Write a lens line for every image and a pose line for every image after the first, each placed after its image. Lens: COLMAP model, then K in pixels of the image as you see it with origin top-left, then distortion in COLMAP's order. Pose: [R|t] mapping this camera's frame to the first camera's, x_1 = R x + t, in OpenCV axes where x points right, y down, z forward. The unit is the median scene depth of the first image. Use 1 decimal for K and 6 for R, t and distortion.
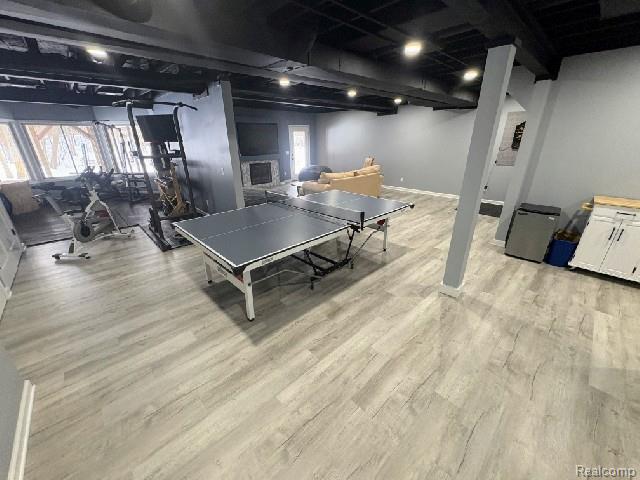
lens RADIAL K [[255.7, 0, 319.7], [0, 255.7, 239.3], [0, 0, 1]] dist [-0.000727, 0.000065]
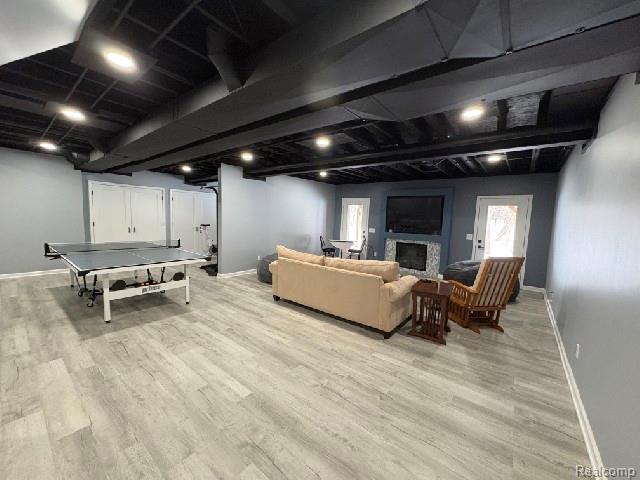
lens RADIAL K [[255.7, 0, 320.2], [0, 255.7, 239.7], [0, 0, 1]] dist [-0.000727, 0.000065]
pose [[0.138443, 0.104008, -0.984894, 0.525666], [-0.400789, 0.915283, 0.040319, -0.238071], [0.905650, 0.389153, 0.168400, 0.638270]]
